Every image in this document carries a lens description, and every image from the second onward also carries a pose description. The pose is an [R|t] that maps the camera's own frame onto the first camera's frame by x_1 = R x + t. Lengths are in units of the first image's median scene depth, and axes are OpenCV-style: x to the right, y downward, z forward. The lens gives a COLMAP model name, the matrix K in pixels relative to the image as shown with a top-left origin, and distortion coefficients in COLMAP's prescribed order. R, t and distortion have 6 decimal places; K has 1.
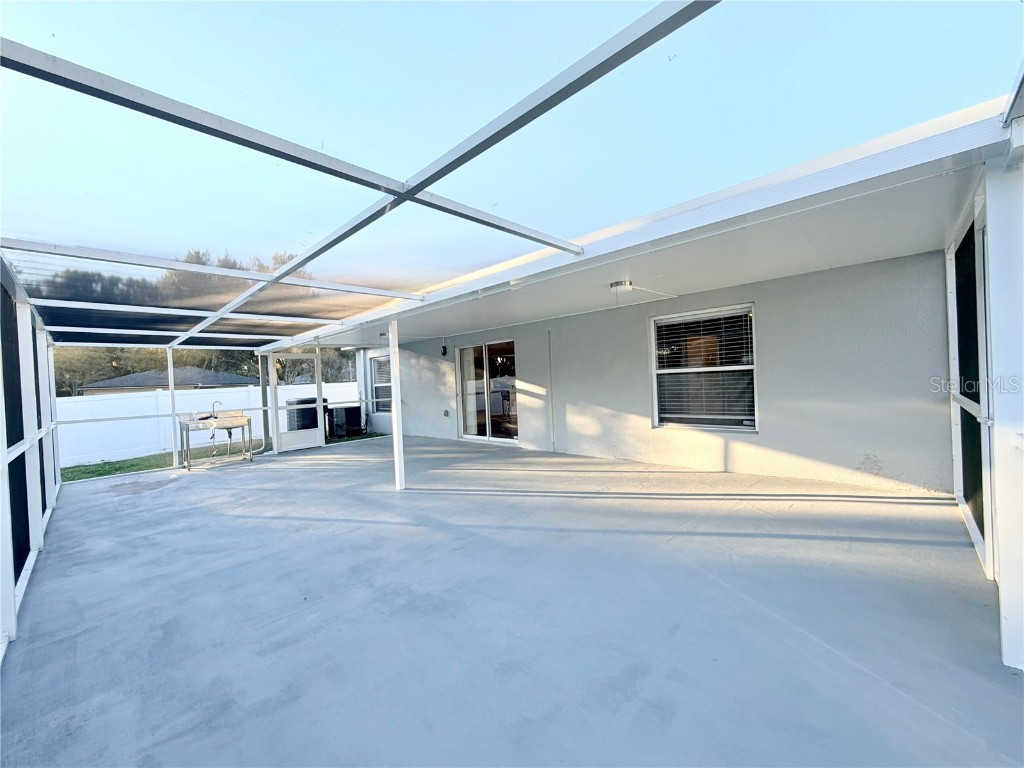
lens RADIAL K [[405.5, 0, 507.3], [0, 405.5, 385.5], [0, 0, 1]] dist [0.001958, 0.000232]
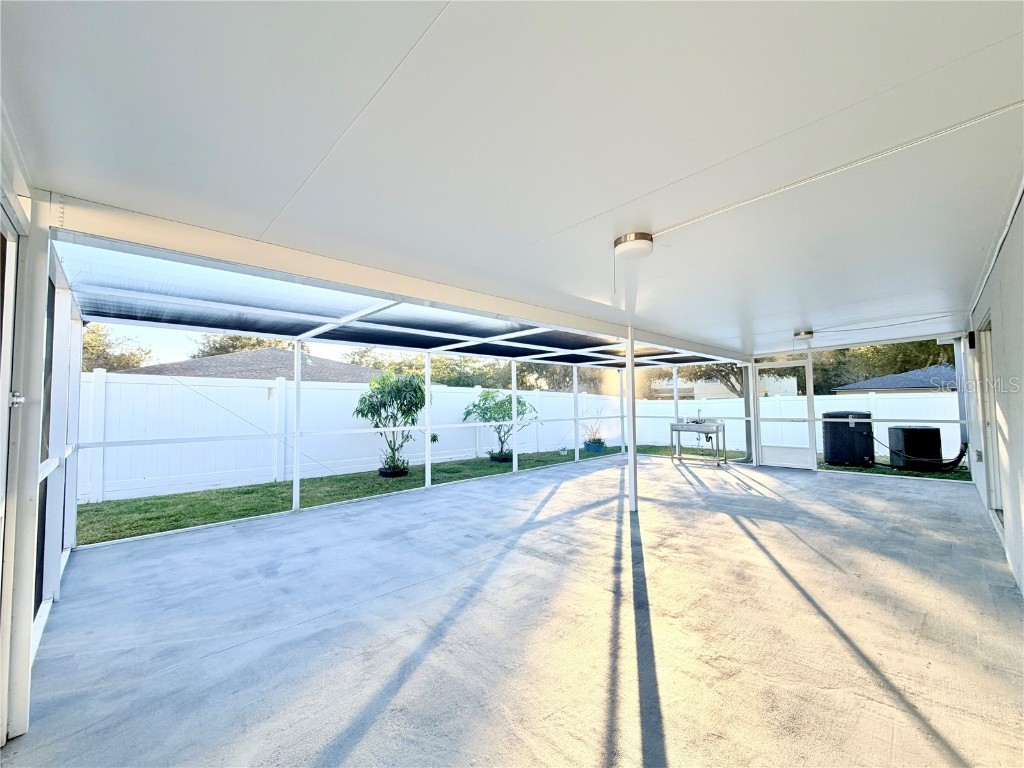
lens RADIAL K [[405.5, 0, 507.3], [0, 405.5, 385.5], [0, 0, 1]] dist [0.001958, 0.000232]
pose [[-0.040268, -0.004606, -0.999178, 0.954599], [0.005139, 0.999975, -0.004817, -0.052898], [0.999176, -0.005329, -0.040243, 0.976779]]
